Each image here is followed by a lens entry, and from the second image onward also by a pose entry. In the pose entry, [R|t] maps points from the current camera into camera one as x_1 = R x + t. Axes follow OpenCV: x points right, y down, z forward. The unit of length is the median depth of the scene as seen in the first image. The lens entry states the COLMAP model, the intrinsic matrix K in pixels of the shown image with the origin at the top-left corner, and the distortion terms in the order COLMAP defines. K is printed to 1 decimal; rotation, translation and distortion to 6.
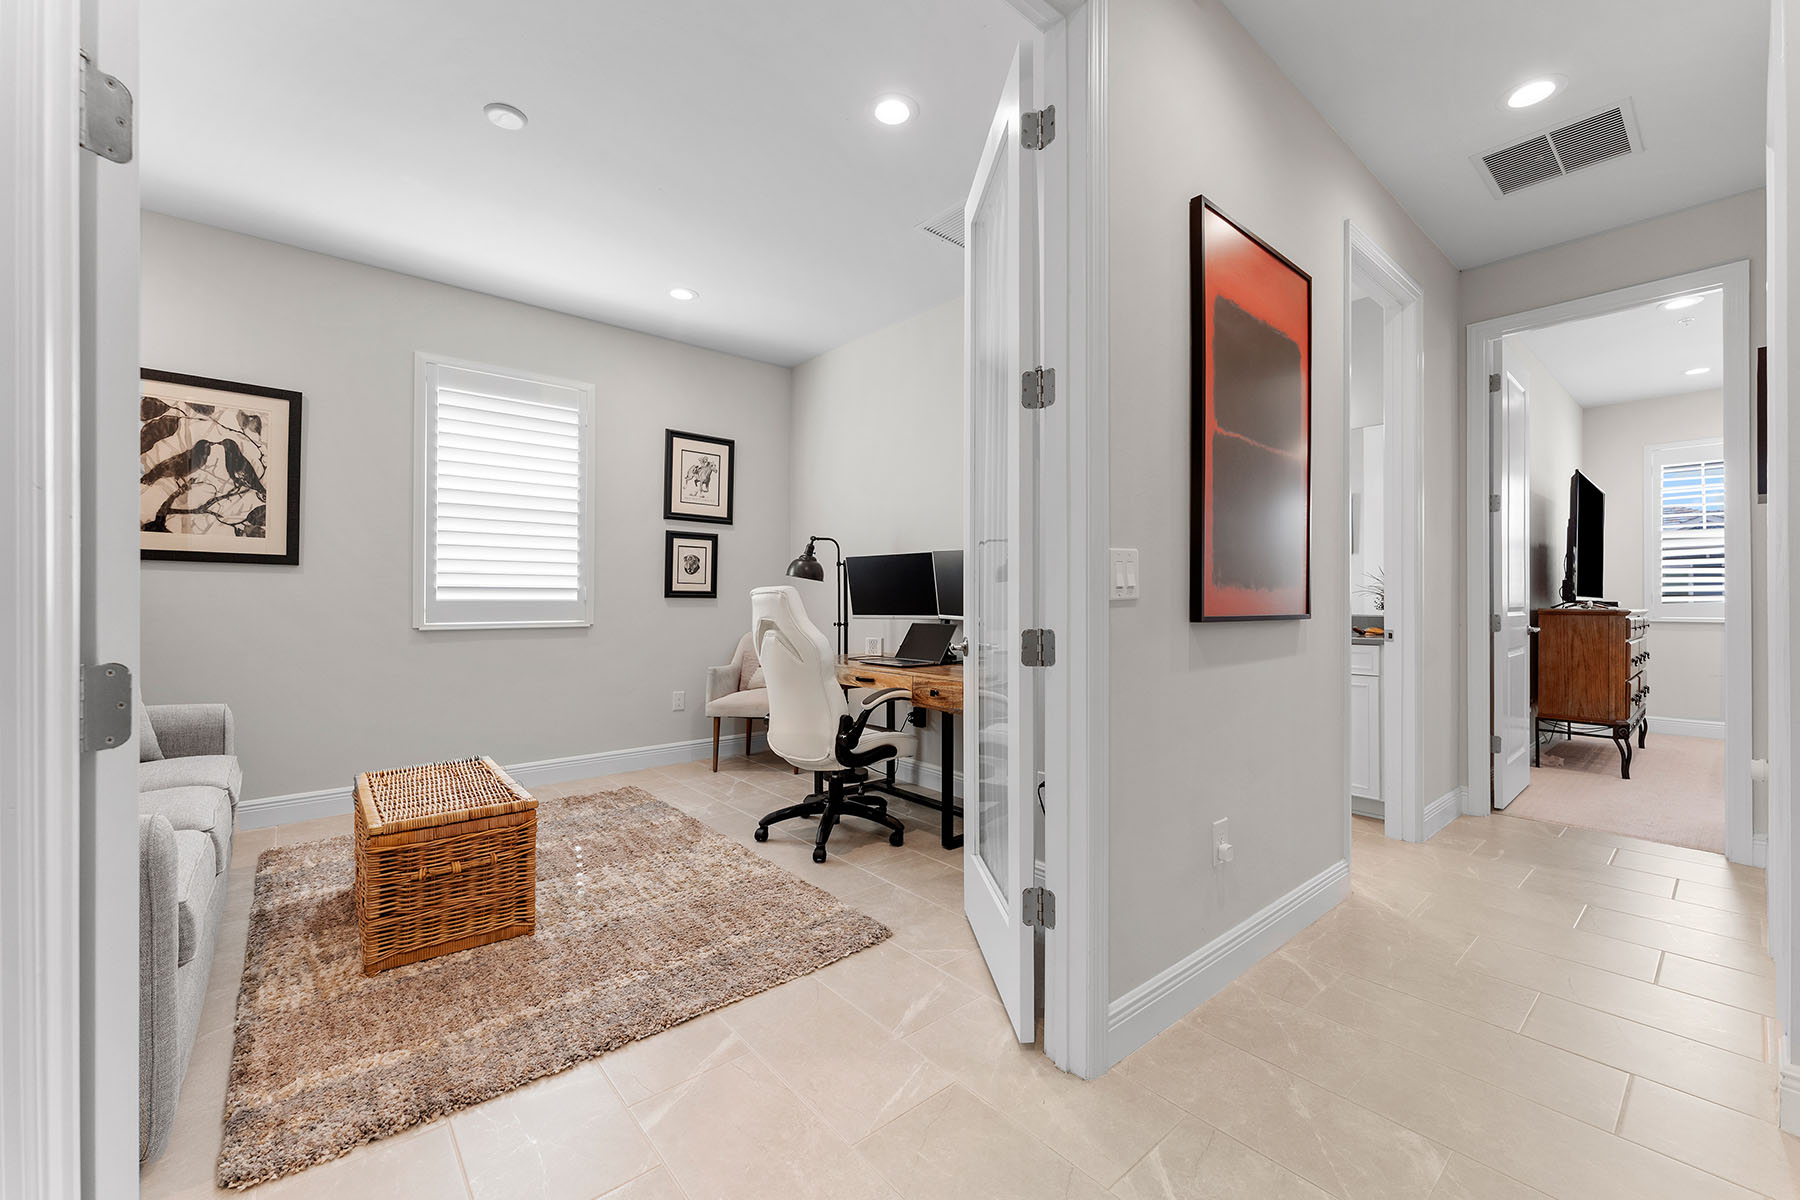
lens RADIAL K [[717.5, 0, 901.8], [0, 717.5, 597.1], [0, 0, 1]] dist [0.001420, 0.000103]
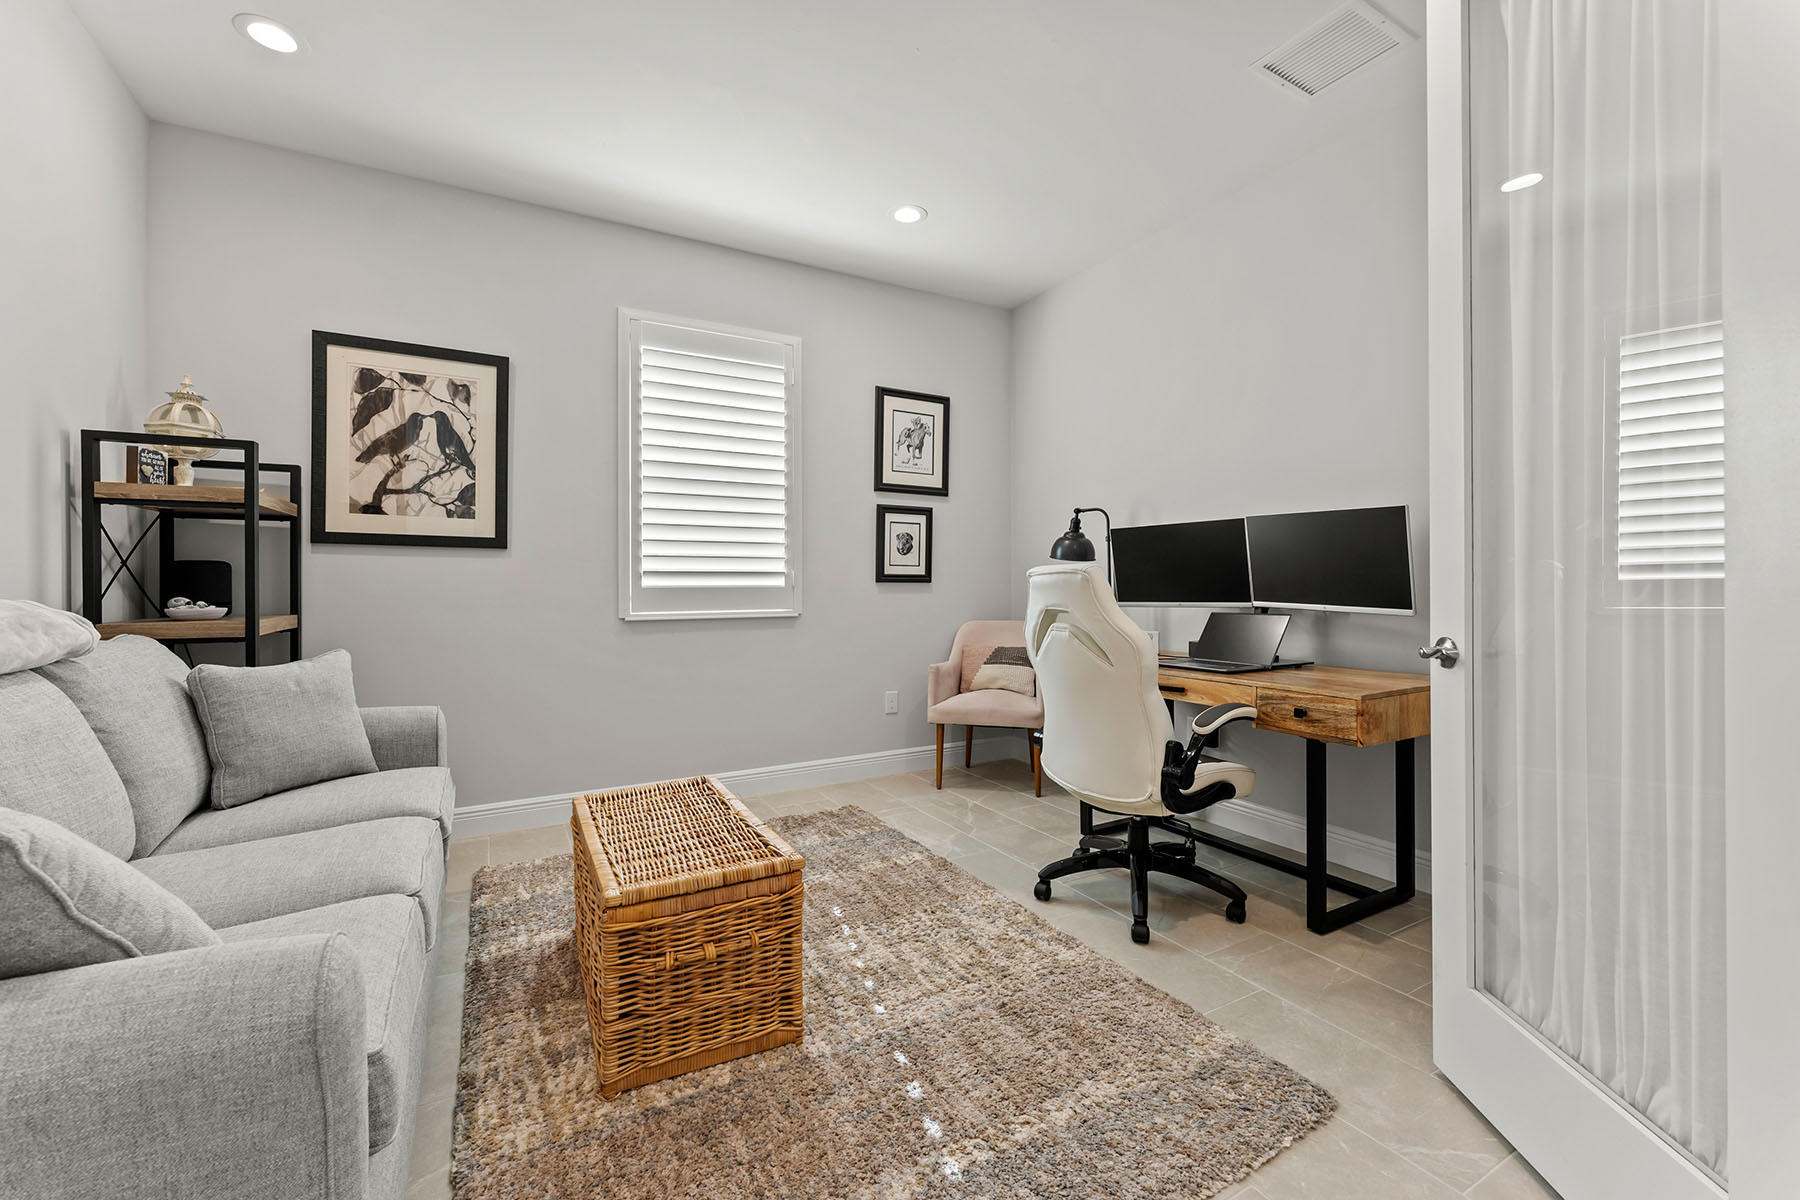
lens RADIAL K [[732.0, 0, 899.0], [0, 732.0, 585.5], [0, 0, 1]] dist [-0.003916, -0.000404]
pose [[0.980650, -0.007099, -0.195640, -0.184184], [0.007635, 0.999969, 0.001984, 0.003976], [0.195620, -0.003440, 0.980674, 0.202485]]
